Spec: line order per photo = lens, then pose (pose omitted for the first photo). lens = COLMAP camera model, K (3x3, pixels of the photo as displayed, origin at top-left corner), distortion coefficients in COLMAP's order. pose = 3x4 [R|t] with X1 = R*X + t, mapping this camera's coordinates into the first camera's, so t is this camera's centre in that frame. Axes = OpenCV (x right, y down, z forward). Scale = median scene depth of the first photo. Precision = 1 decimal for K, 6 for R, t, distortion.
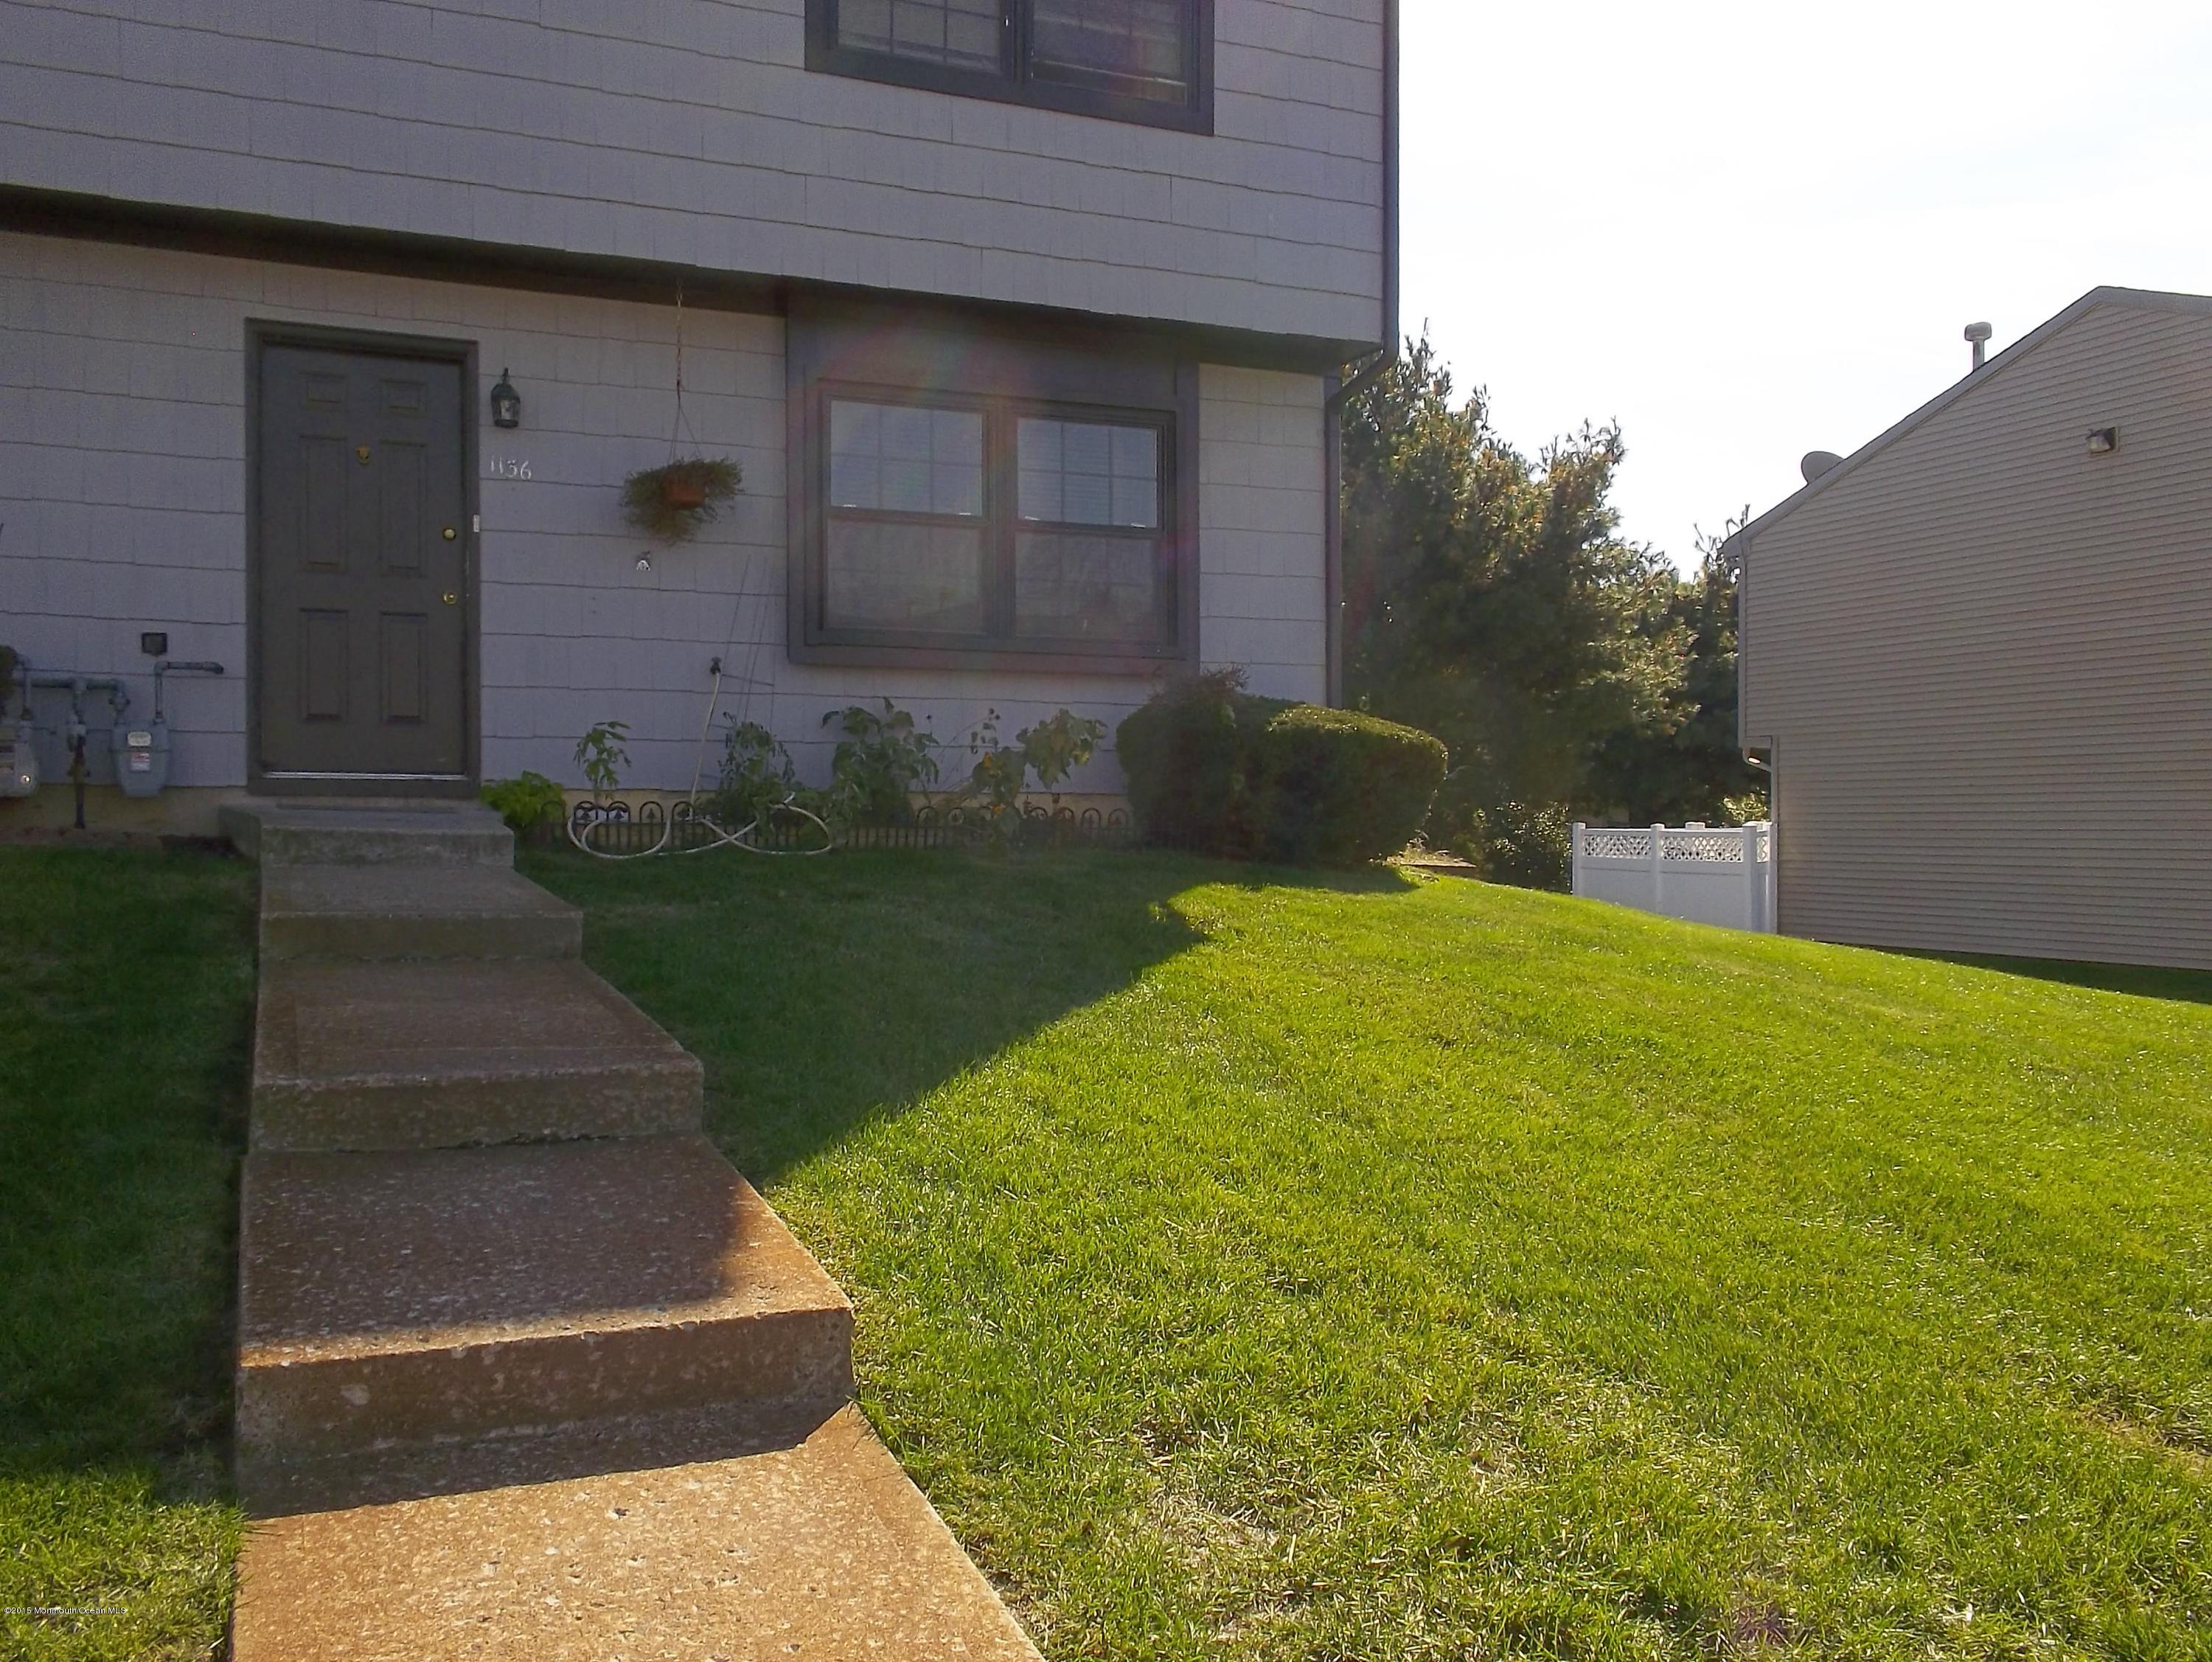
lens RADIAL K [[1894.1, 0, 1111.7], [0, 1894.1, 821.4], [0, 0, 1]] dist [-0.013477, 0.015474]
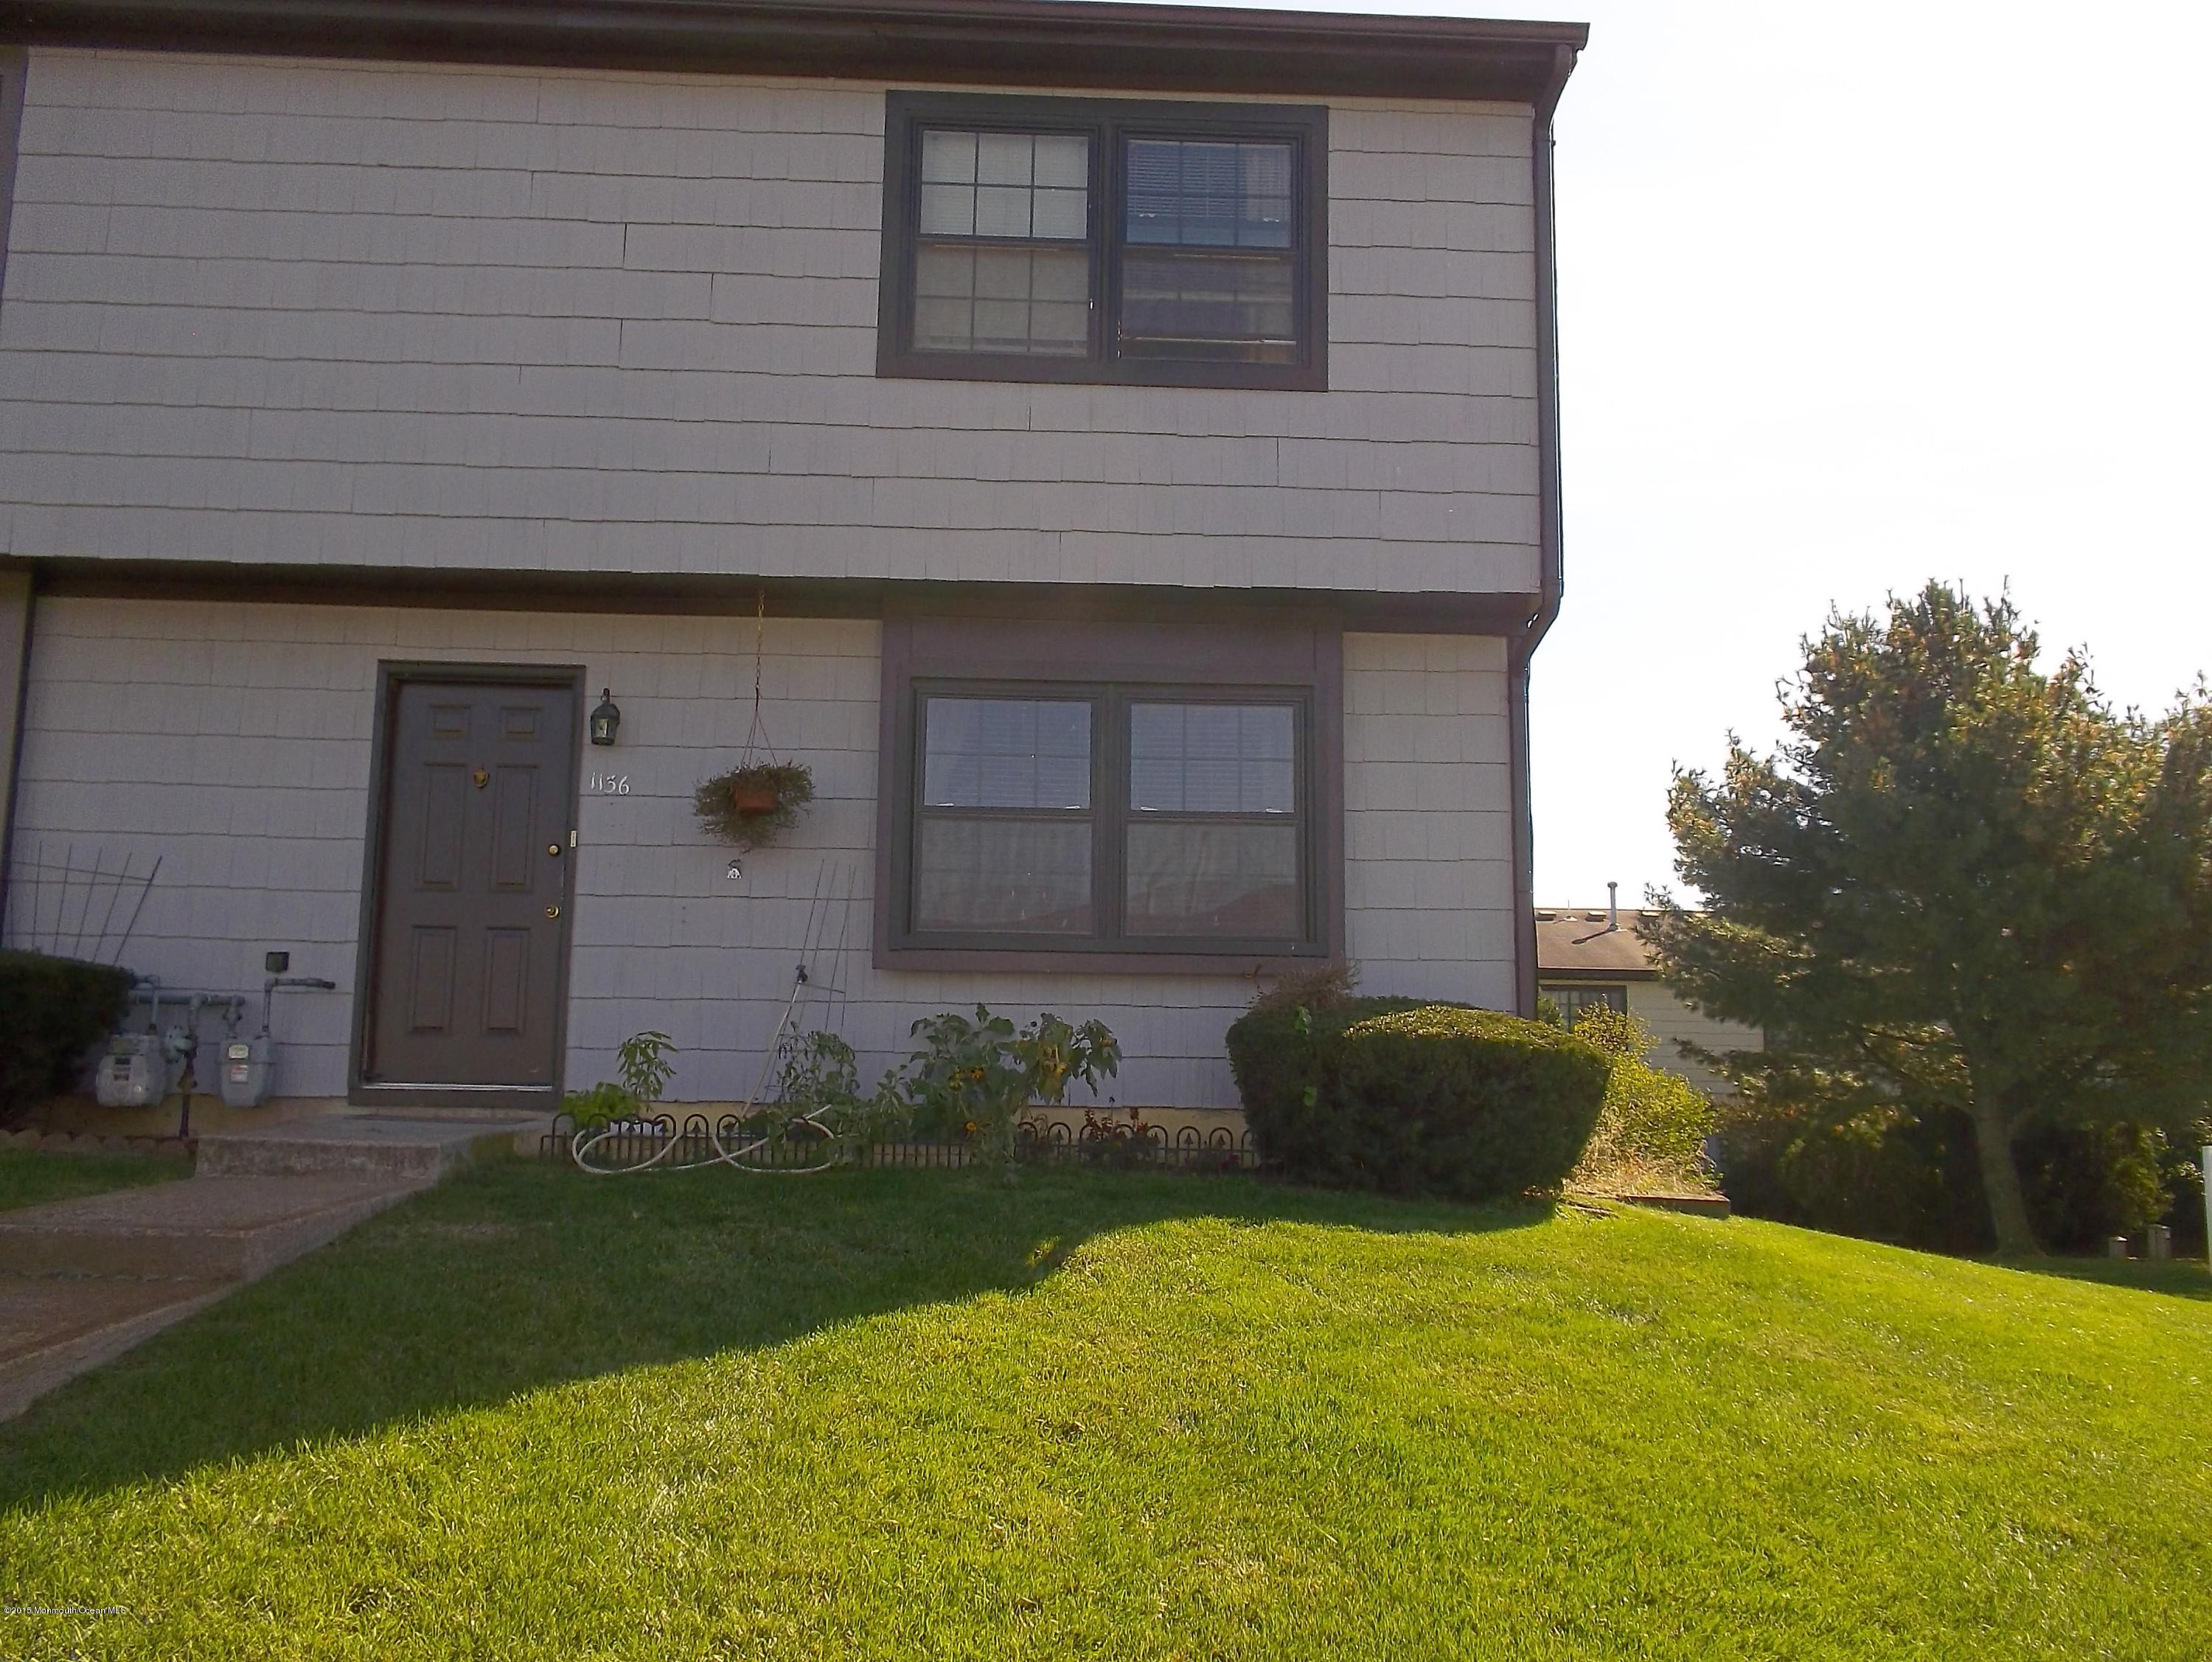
lens RADIAL K [[1894.1, 0, 1116.8], [0, 1894.1, 825.2], [0, 0, 1]] dist [-0.013477, 0.015474]
pose [[0.937130, -0.046069, -0.345927, 0.292709], [-0.010321, 0.987156, -0.159425, -0.004278], [0.348828, 0.152972, 0.924618, 0.152476]]
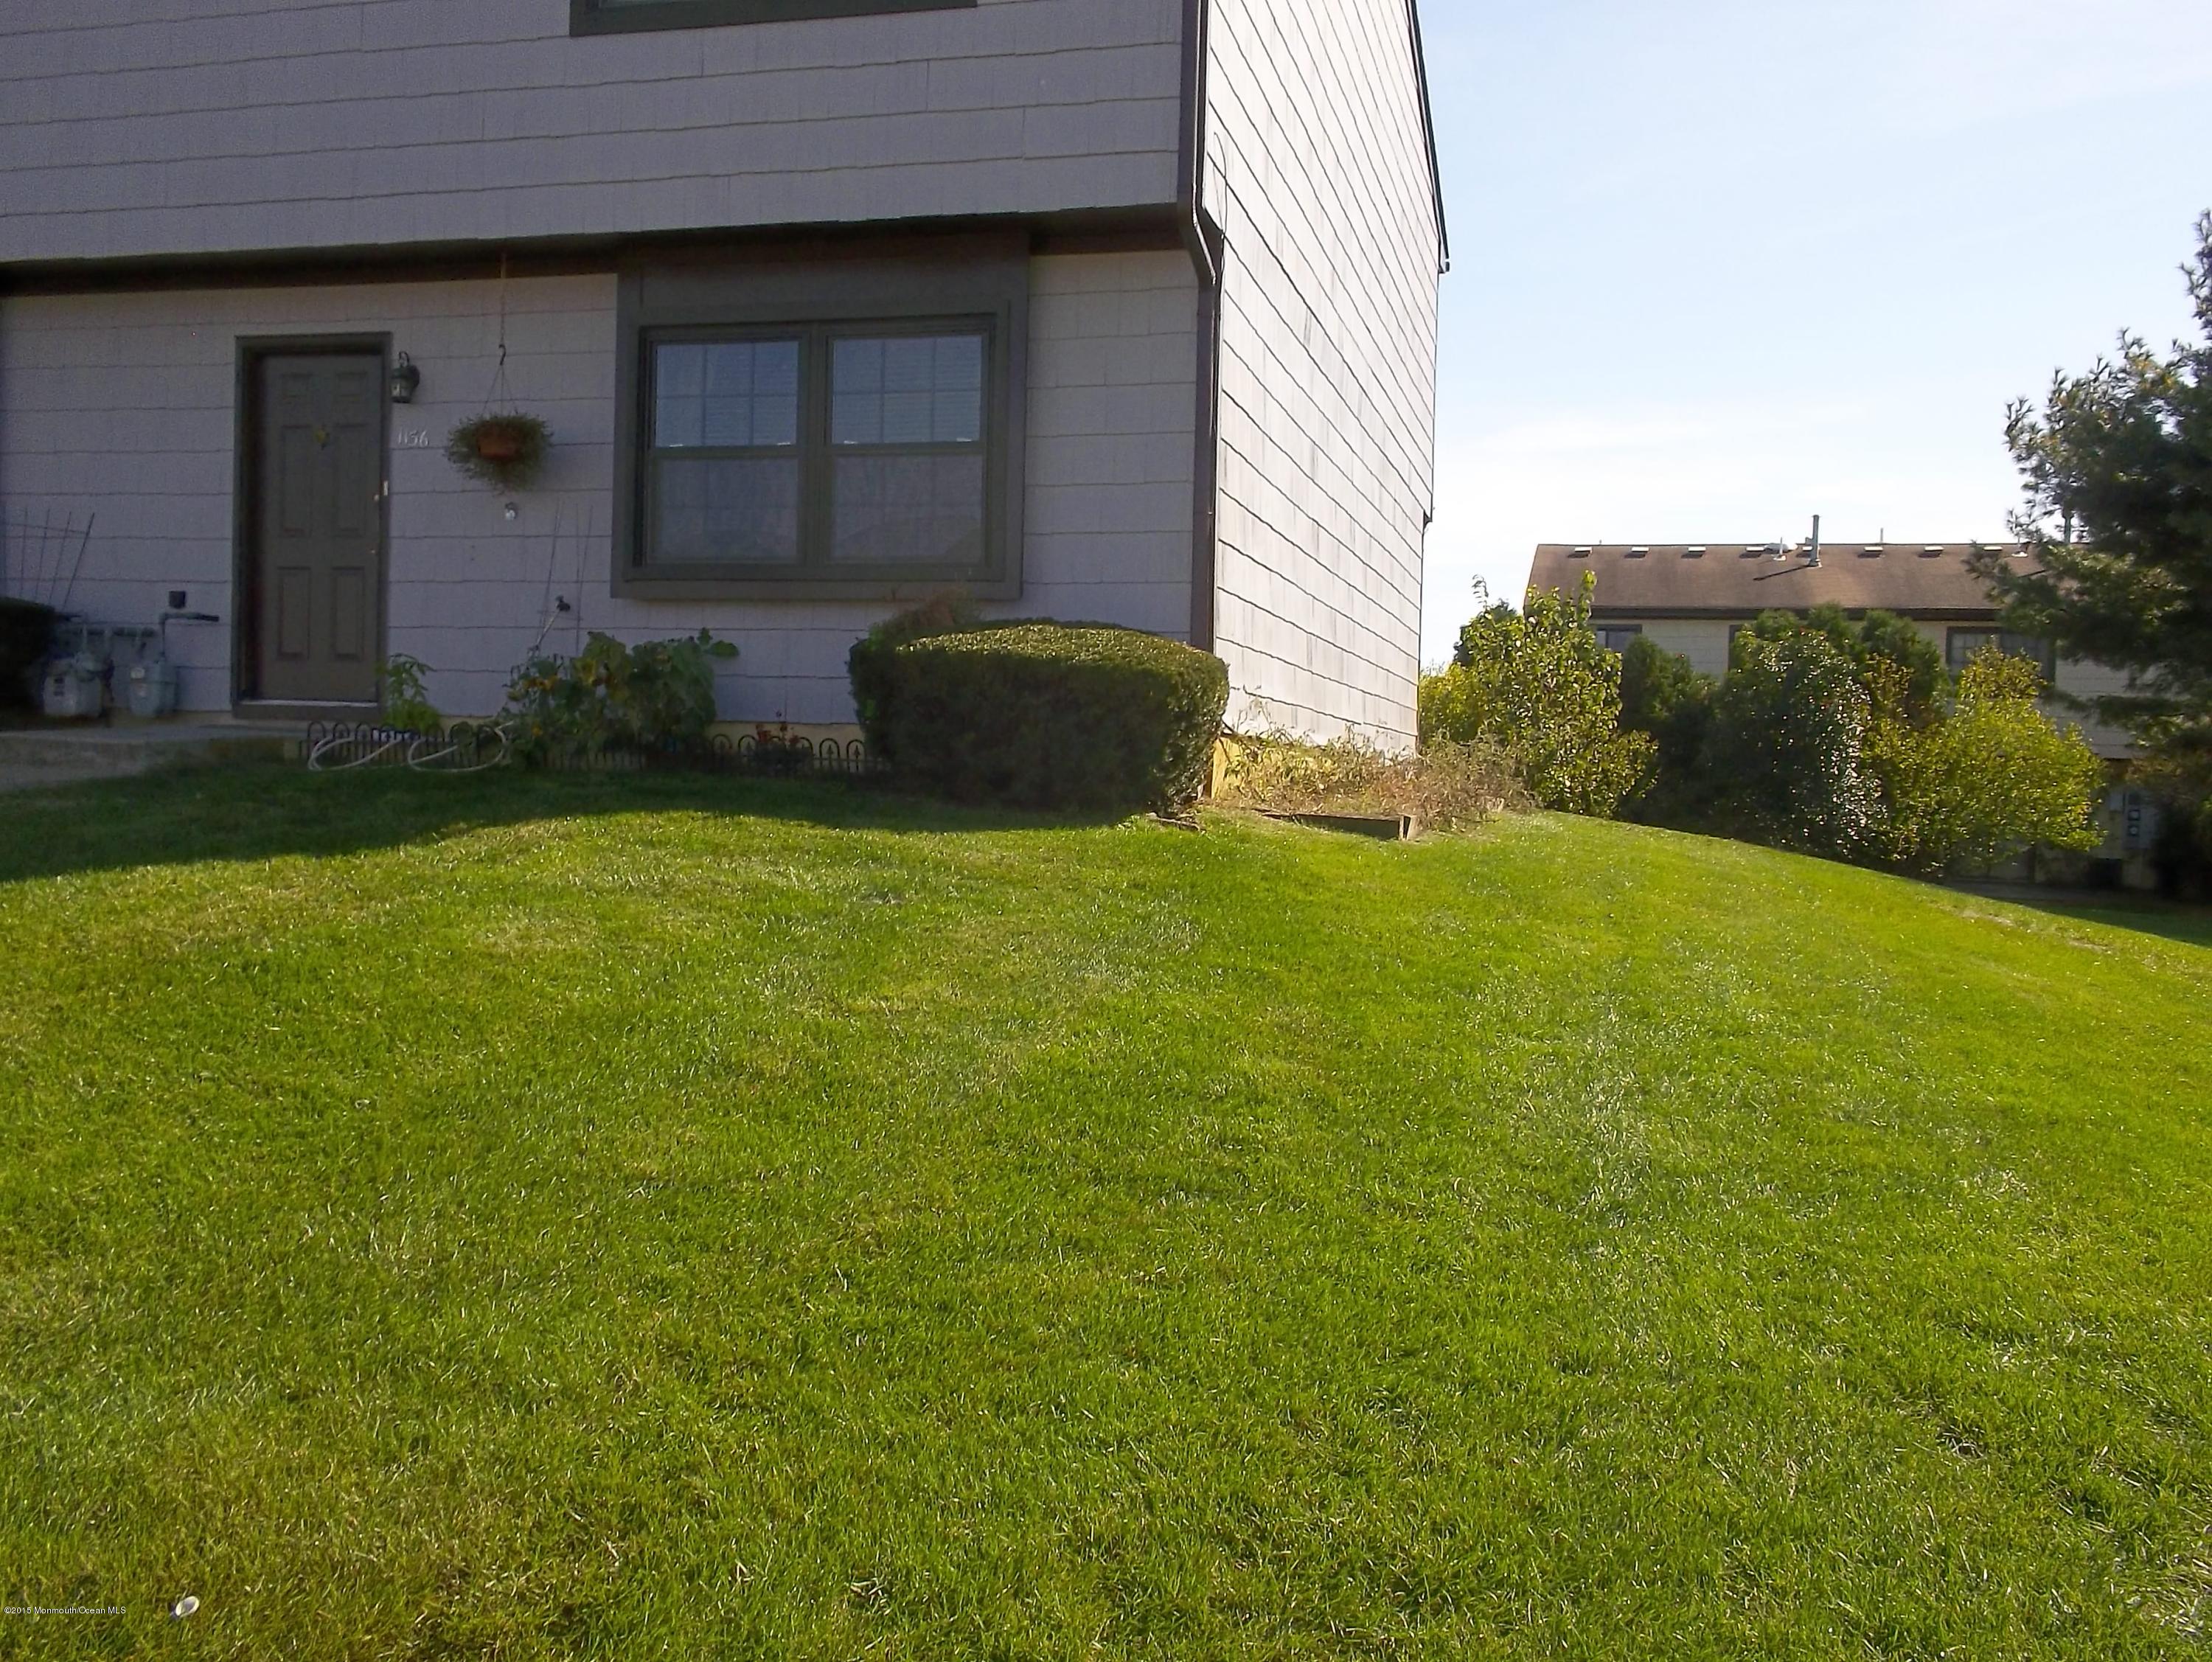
lens RADIAL K [[1894.1, 0, 1126.5], [0, 1894.1, 841.1], [0, 0, 1]] dist [-0.013477, 0.015474]
pose [[0.796230, 0.041313, -0.603582, 0.742536], [-0.025011, 0.999061, 0.035388, 0.008341], [0.604477, -0.013081, 0.796515, 0.337122]]
